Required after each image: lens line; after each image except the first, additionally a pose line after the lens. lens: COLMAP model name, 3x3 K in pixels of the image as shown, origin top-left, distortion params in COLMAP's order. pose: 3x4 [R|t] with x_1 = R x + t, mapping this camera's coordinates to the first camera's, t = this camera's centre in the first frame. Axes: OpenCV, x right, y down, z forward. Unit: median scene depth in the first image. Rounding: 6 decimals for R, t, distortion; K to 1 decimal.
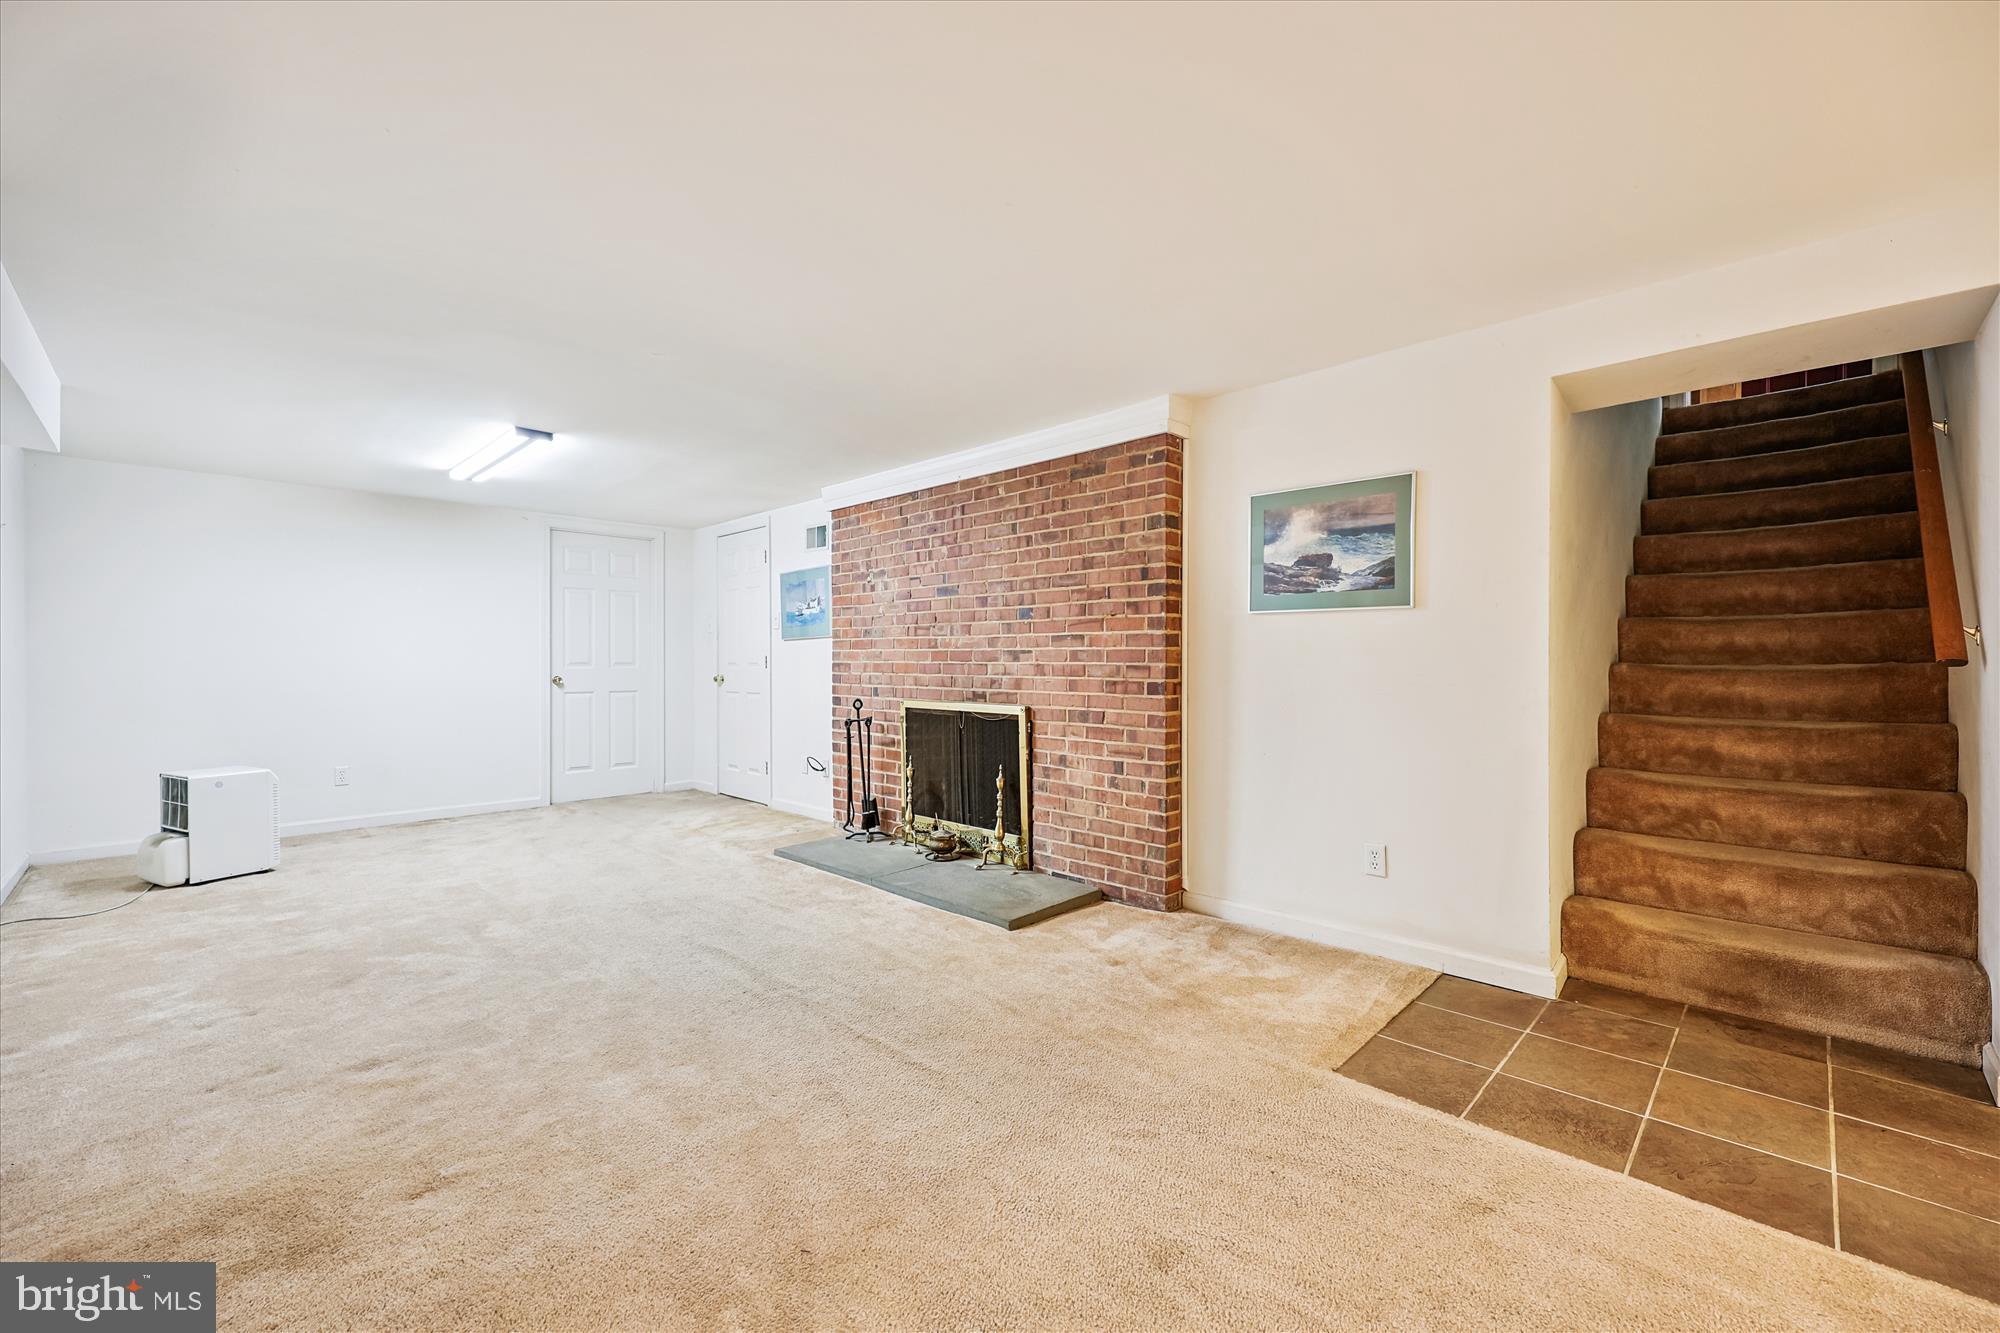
lens RADIAL K [[812.0, 0, 1009.4], [0, 812.0, 665.5], [0, 0, 1]] dist [-0.001098, 0.000054]
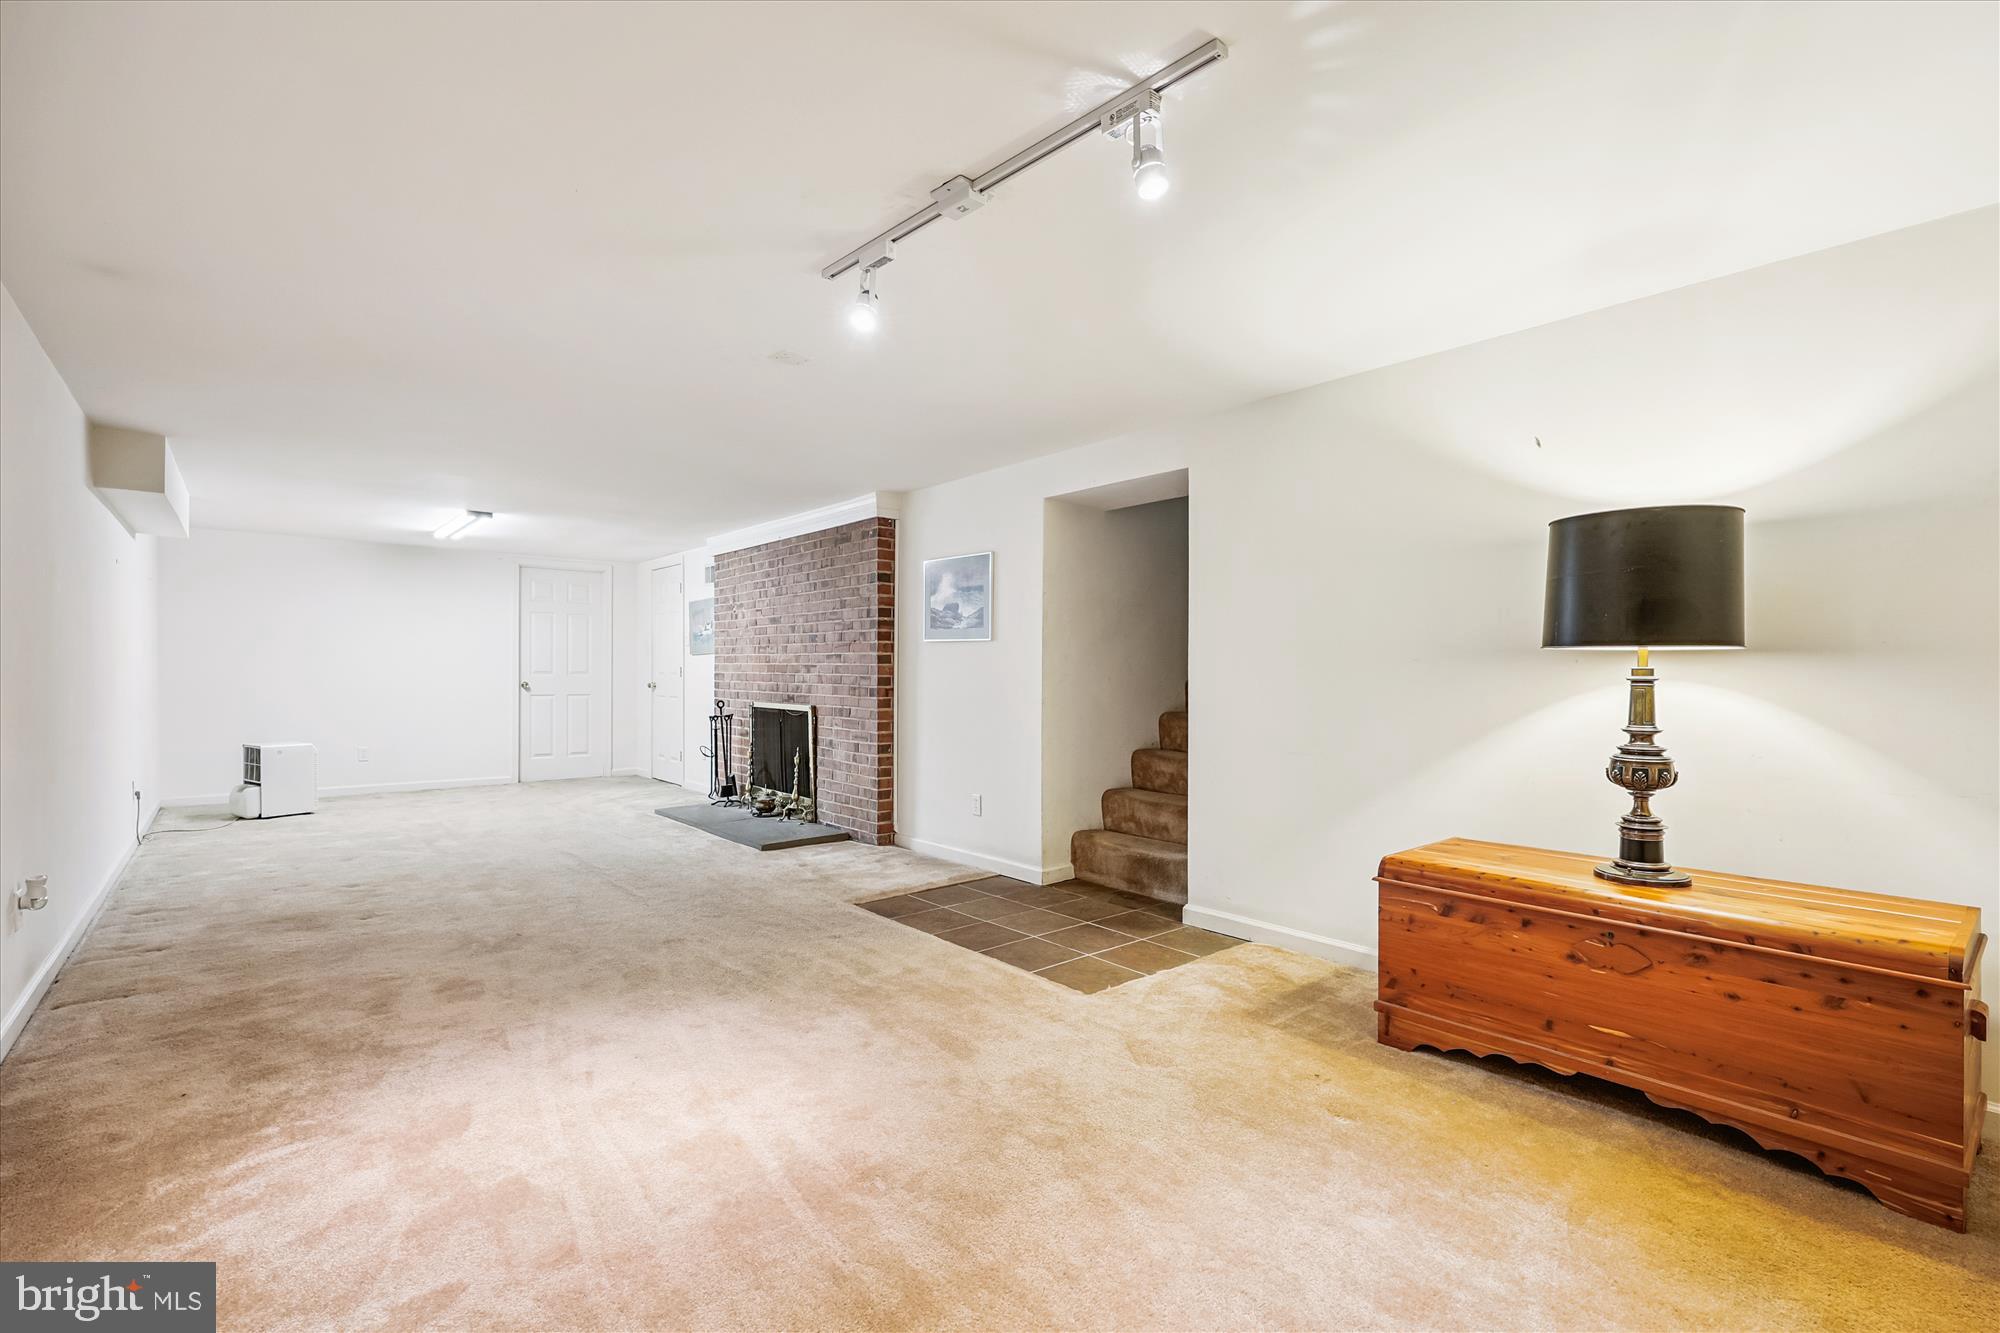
lens RADIAL K [[888.4, 0, 995.3], [0, 888.4, 683.1], [0, 0, 1]] dist [0.000023, -0.000089]
pose [[0.995475, 0.009015, -0.094595, 0.497806], [-0.008404, 0.999941, 0.006862, -0.000994], [0.094651, -0.006036, 0.995492, -0.510048]]
